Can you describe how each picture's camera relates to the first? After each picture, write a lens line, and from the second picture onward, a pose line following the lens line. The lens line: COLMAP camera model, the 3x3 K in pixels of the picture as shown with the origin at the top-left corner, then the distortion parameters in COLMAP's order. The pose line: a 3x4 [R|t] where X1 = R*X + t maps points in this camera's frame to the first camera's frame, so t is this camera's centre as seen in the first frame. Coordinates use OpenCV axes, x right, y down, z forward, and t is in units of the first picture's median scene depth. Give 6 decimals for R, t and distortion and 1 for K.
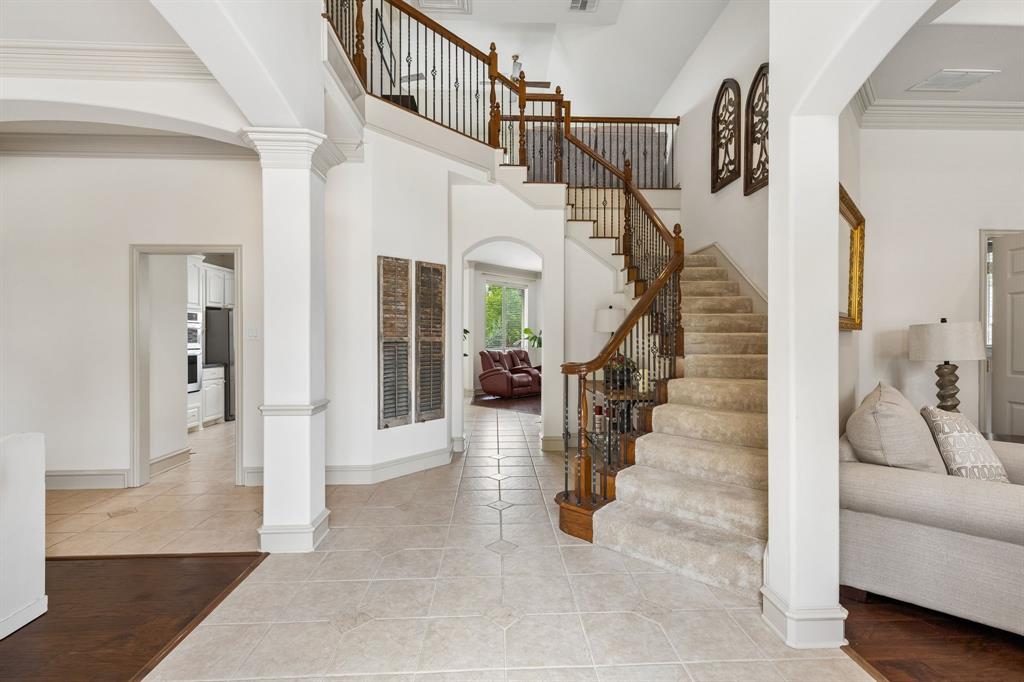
lens RADIAL K [[461.8, 0, 512.5], [0, 461.8, 340.5], [0, 0, 1]] dist [-0.001660, -0.000623]
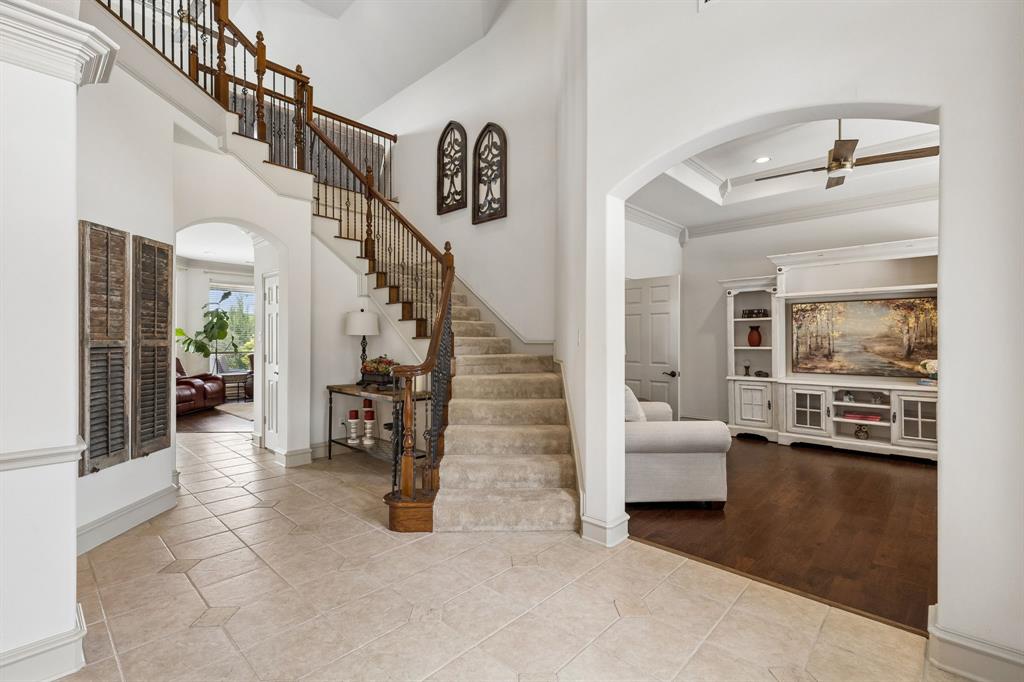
lens RADIAL K [[461.8, 0, 517.0], [0, 461.8, 340.5], [0, 0, 1]] dist [-0.001660, -0.000623]
pose [[0.708731, 0.000956, 0.705478, -0.255056], [0.003388, 0.999983, -0.004759, -0.001246], [-0.705471, 0.005763, 0.708715, 0.054391]]
